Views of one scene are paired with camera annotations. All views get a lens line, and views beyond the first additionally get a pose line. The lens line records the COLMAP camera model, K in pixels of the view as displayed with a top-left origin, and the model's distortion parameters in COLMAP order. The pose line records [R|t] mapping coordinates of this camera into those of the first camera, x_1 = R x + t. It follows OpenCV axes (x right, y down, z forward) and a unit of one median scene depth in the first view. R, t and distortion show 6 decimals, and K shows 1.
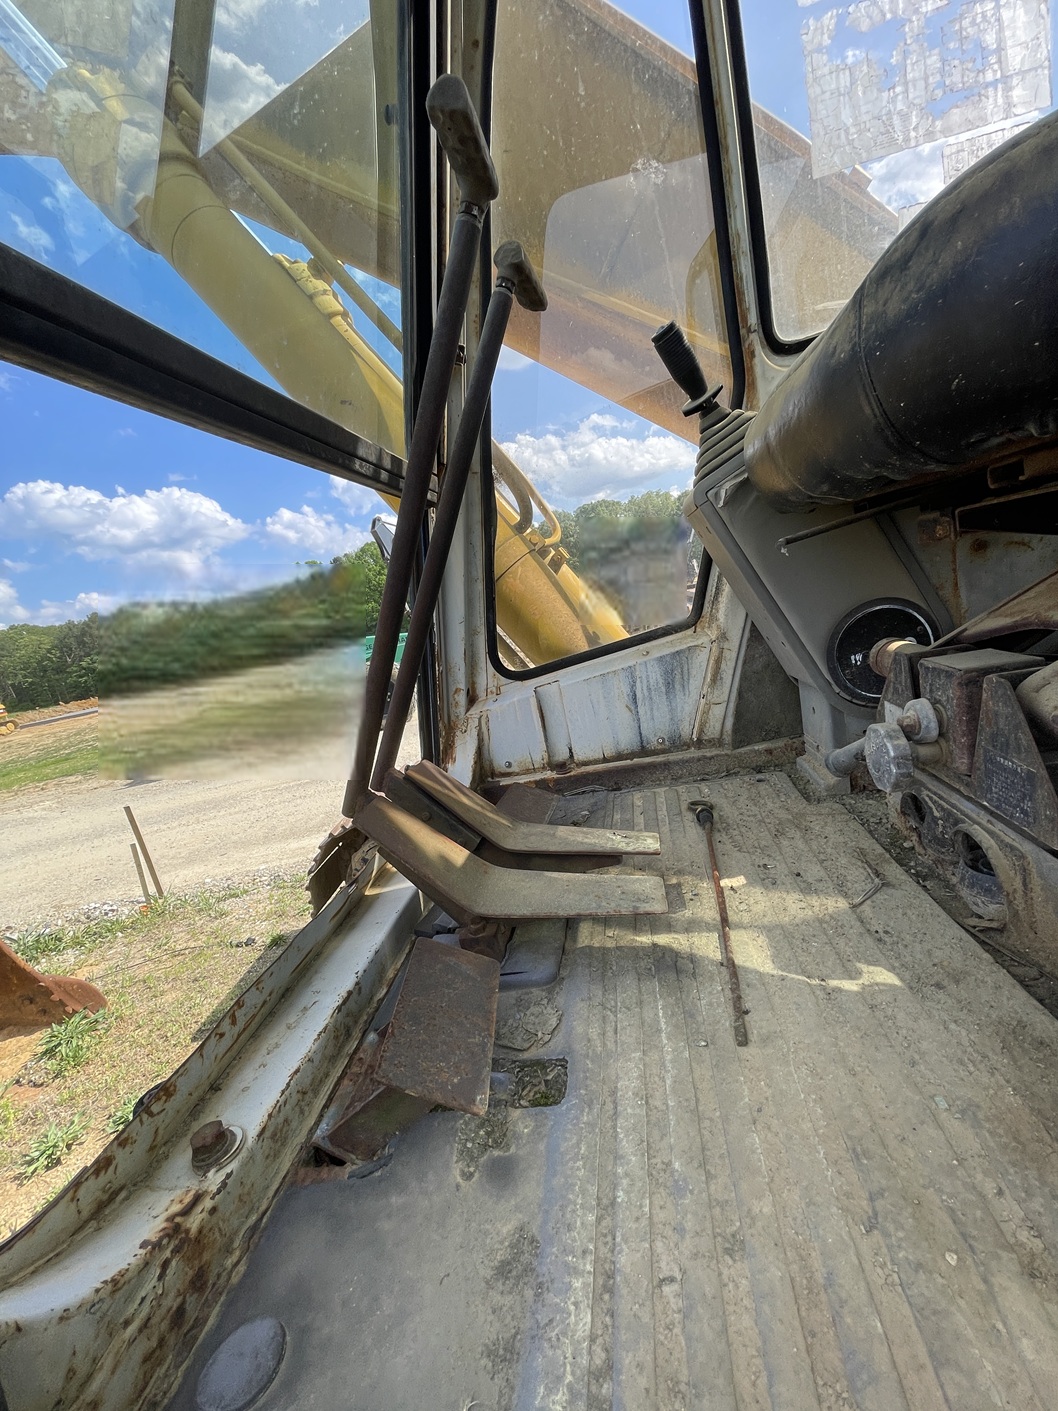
lens RADIAL K [[569.5, 0, 533.3], [0, 569.5, 703.7], [0, 0, 1]] dist [-0.001794, 0.001525]
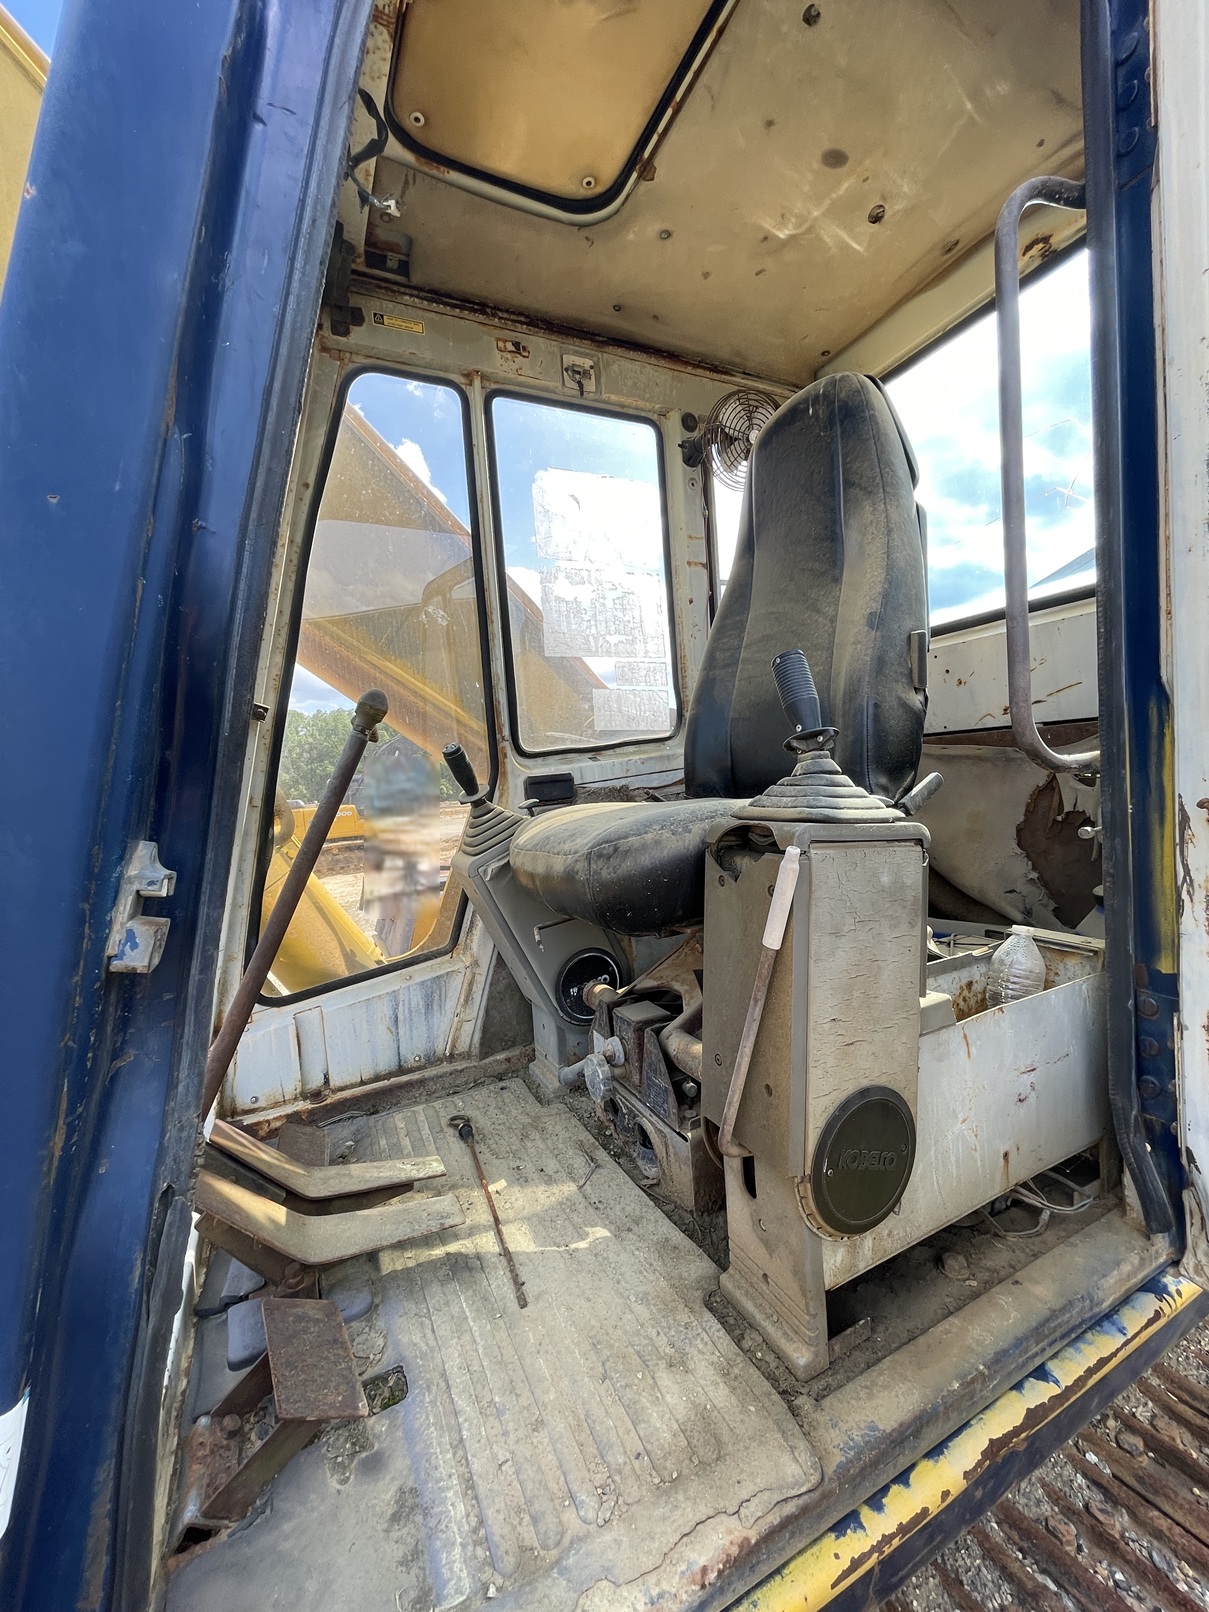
lens RADIAL K [[650.6, 0, 609.1], [0, 650.6, 807.2], [0, 0, 1]] dist [-0.001794, 0.001525]
pose [[0.819596, 0.111026, 0.562082, -0.404909], [0.018610, 0.975368, -0.219797, -0.217677], [-0.572640, 0.190605, 0.797342, -0.536783]]
